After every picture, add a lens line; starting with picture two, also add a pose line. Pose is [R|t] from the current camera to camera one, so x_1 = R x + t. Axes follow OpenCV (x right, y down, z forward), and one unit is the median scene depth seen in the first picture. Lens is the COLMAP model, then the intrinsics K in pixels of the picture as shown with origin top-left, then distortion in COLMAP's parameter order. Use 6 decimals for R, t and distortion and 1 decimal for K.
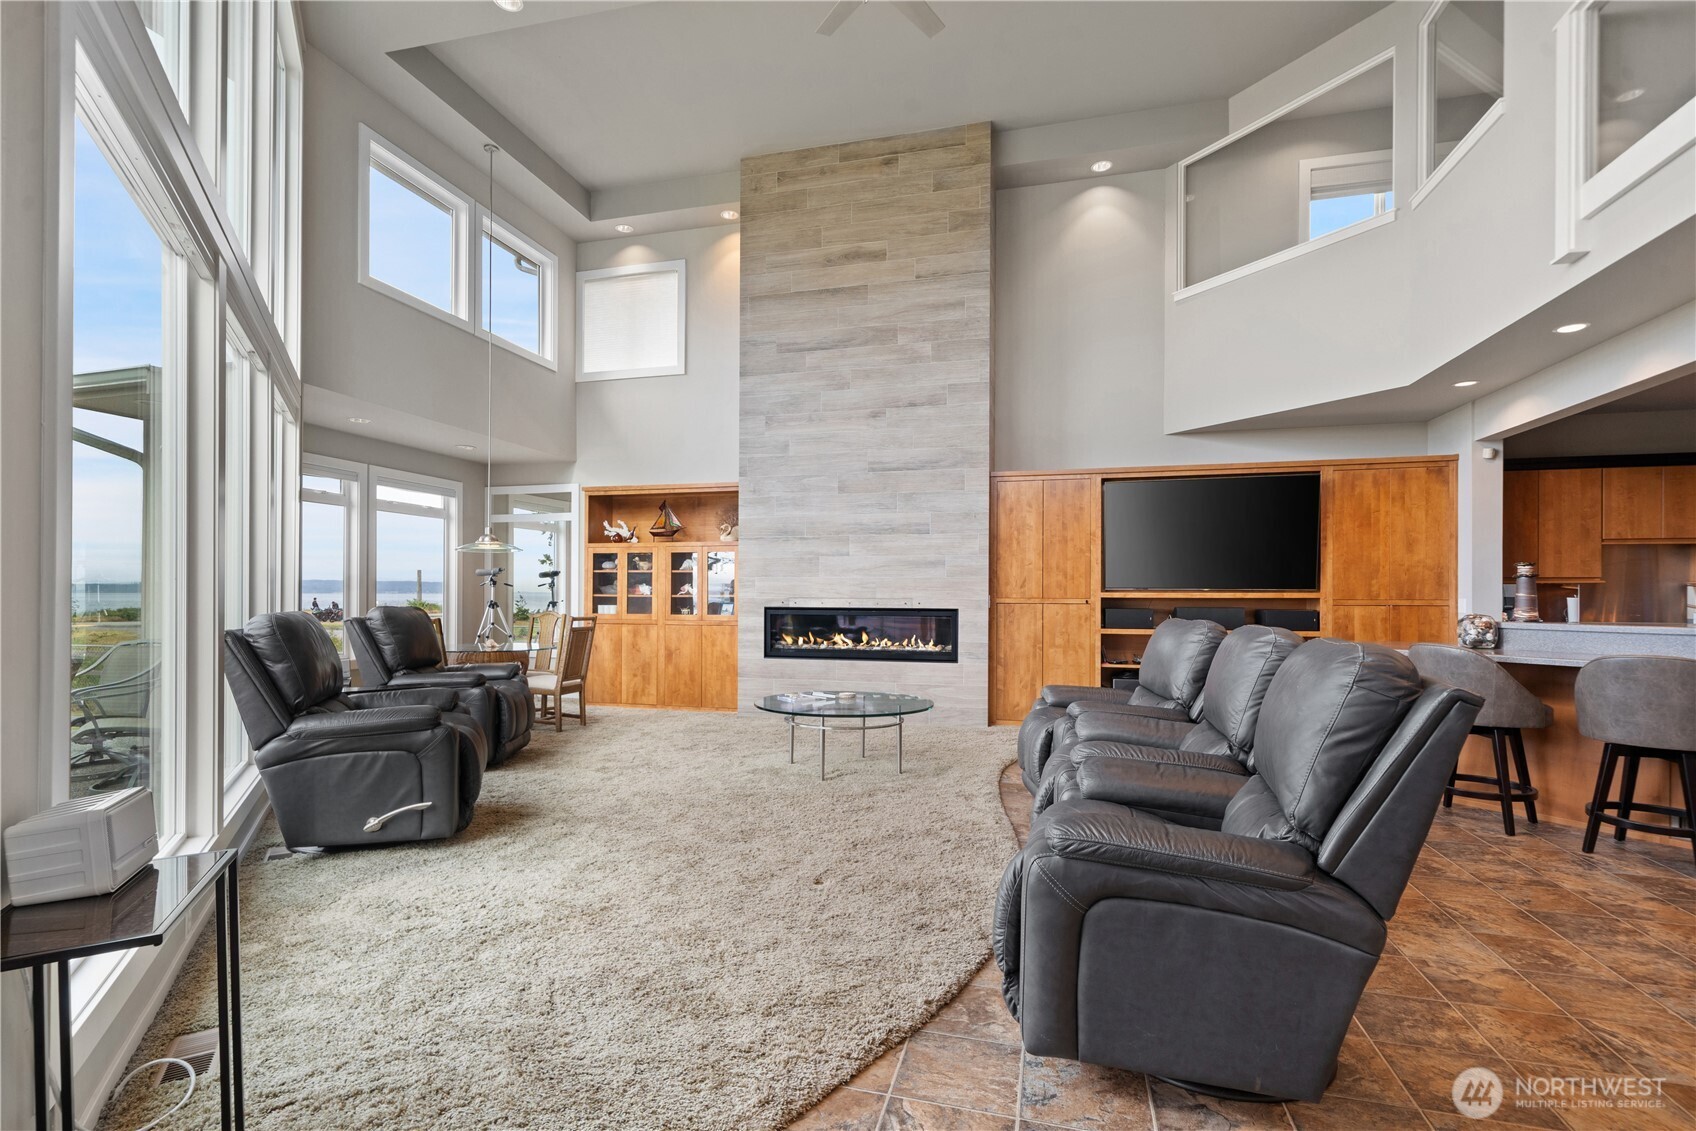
lens RADIAL K [[813.1, 0, 781.4], [0, 813.1, 604.8], [0, 0, 1]] dist [-0.010905, -0.000252]
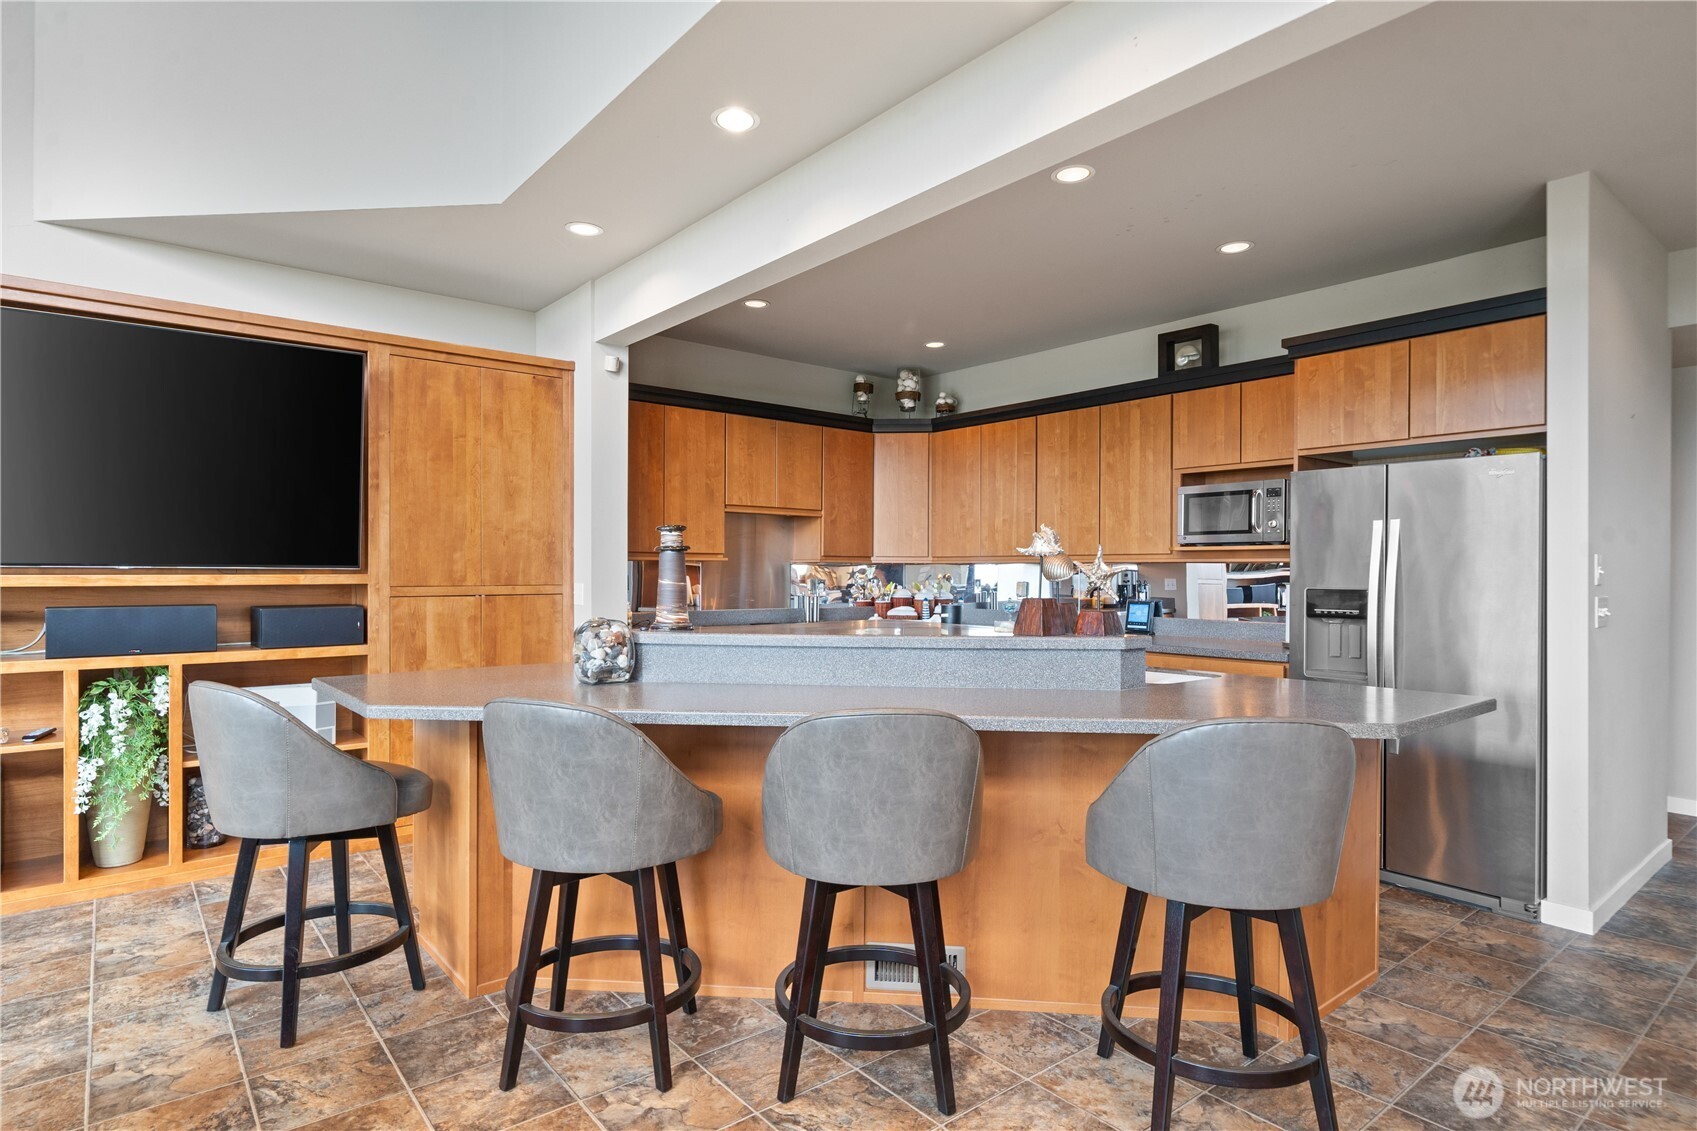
lens RADIAL K [[924.8, 0, 857.5], [0, 924.8, 558.5], [0, 0, 1]] dist [0.023731, 0.002620]
pose [[0.544202, 0.010865, 0.838884, 0.334055], [0.007768, 0.999808, -0.017989, -0.012108], [-0.838919, 0.016306, 0.544013, 0.399159]]
